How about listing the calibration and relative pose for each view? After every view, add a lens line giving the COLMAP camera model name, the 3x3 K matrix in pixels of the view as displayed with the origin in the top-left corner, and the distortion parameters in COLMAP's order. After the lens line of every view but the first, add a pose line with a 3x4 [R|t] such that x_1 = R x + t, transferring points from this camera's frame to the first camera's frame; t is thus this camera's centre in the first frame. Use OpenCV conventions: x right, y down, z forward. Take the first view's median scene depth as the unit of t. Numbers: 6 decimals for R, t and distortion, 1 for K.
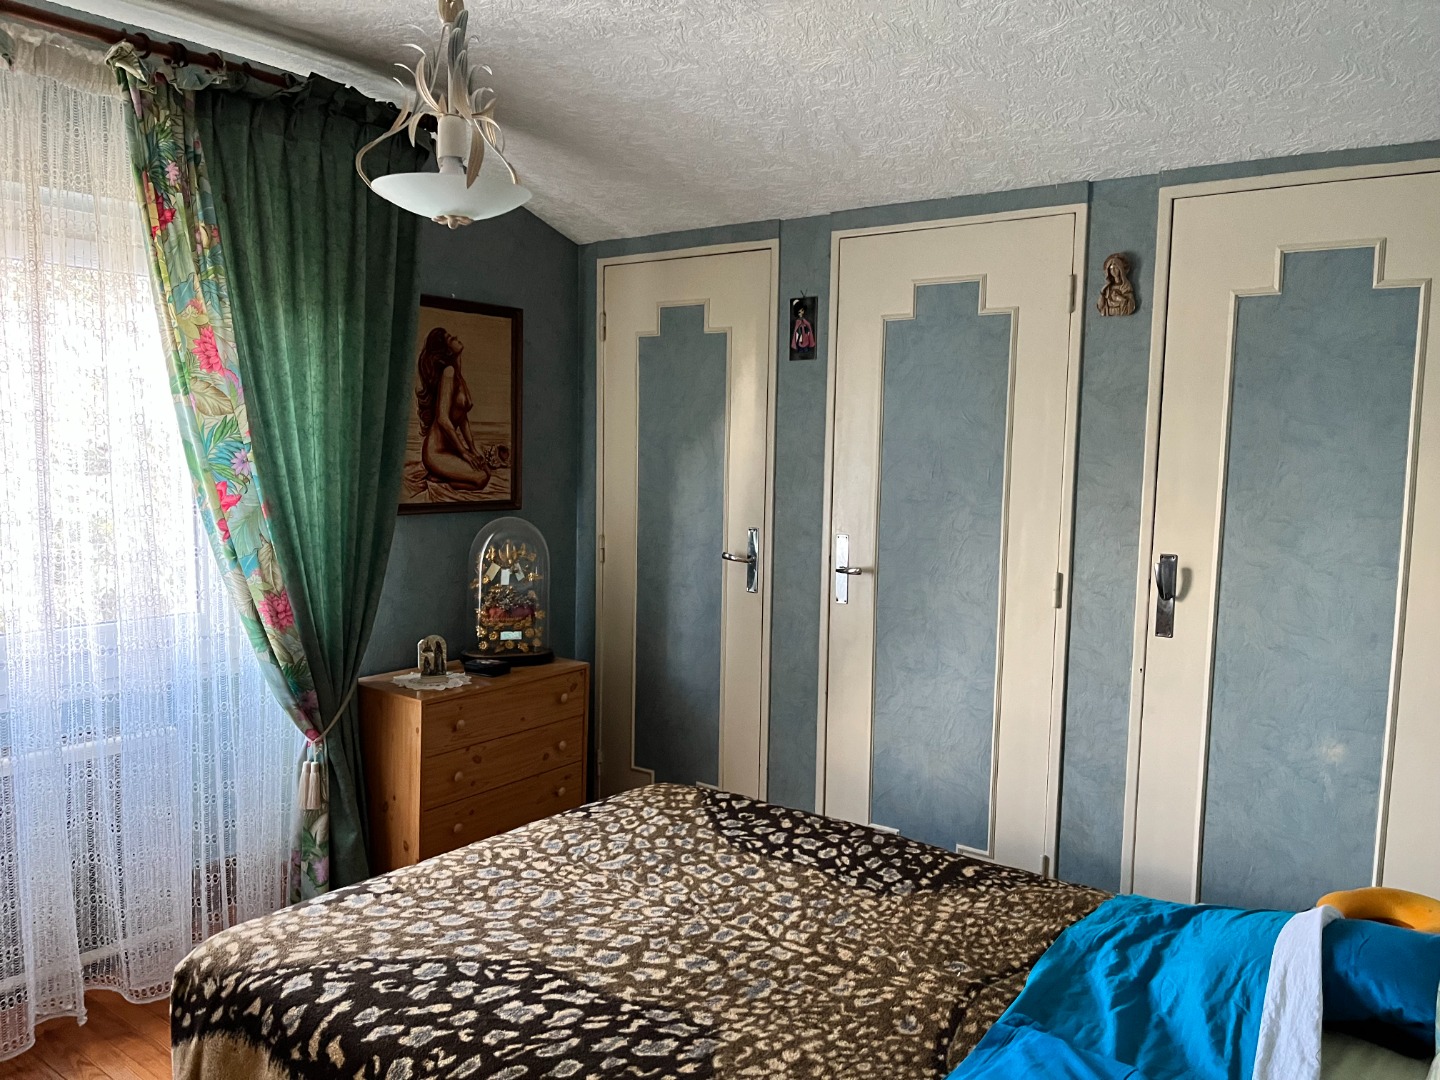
lens RADIAL K [[1112.3, 0, 720.0], [0, 1112.3, 540.0], [0, 0, 1]] dist [0.054694, -0.076408]
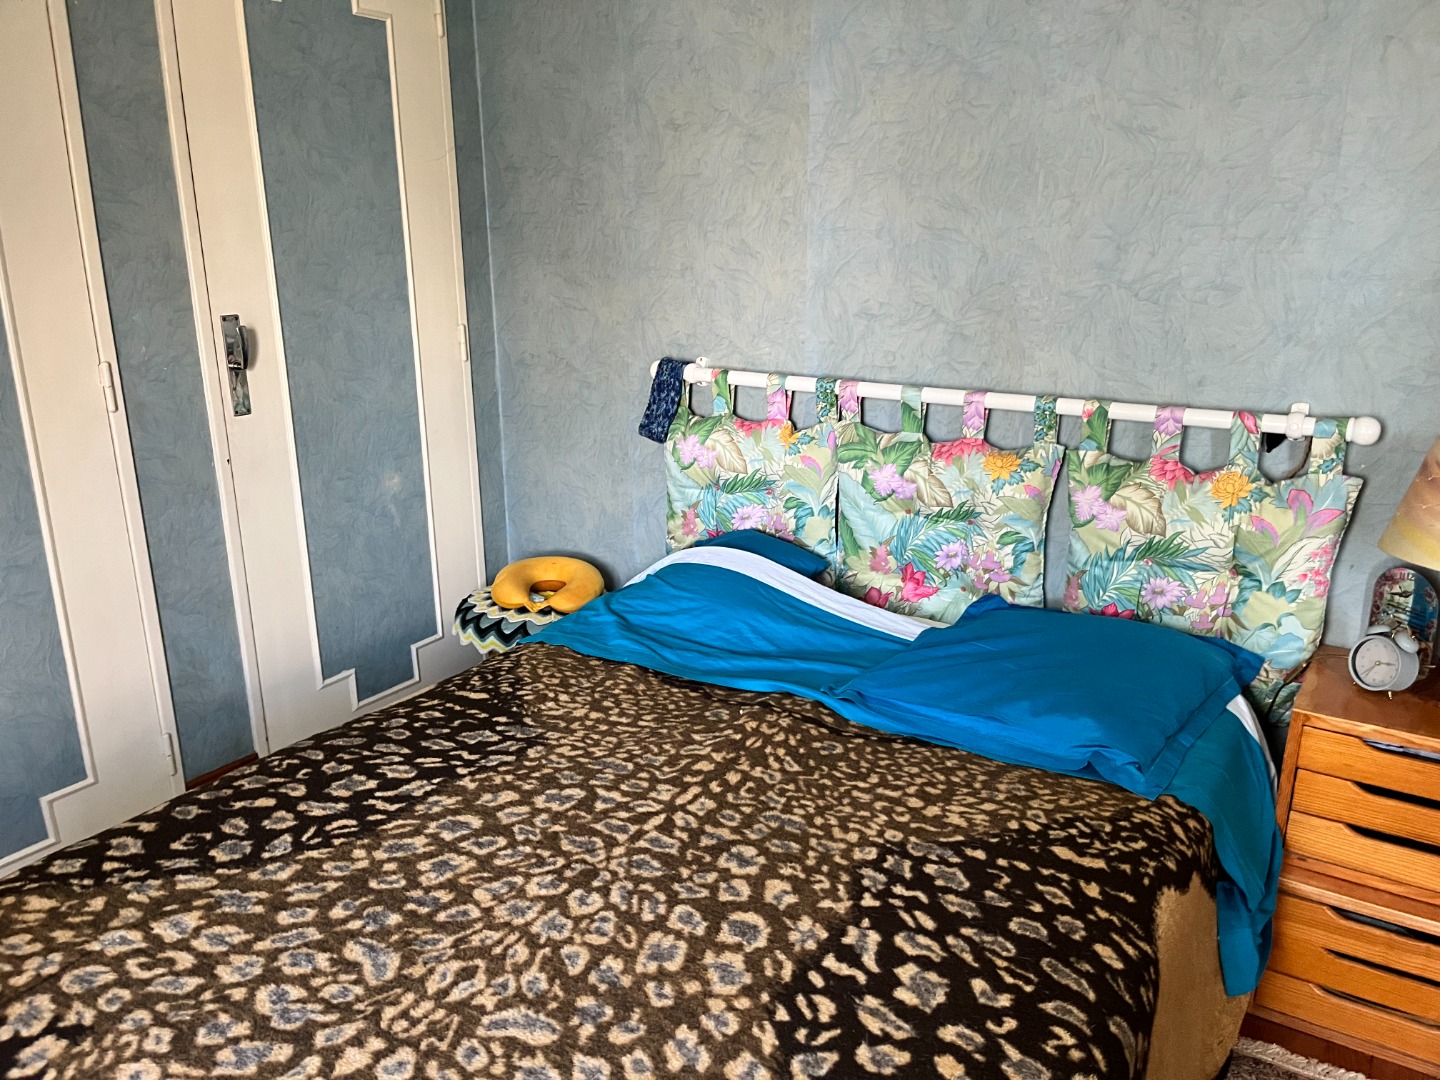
lens RADIAL K [[1112.3, 0, 720.0], [0, 1112.3, 540.0], [0, 0, 1]] dist [0.054694, -0.076408]
pose [[-0.076746, -0.290256, 0.953867, -0.601386], [0.086558, 0.951137, 0.296389, -0.056167], [-0.993286, 0.105311, -0.047872, 0.887914]]
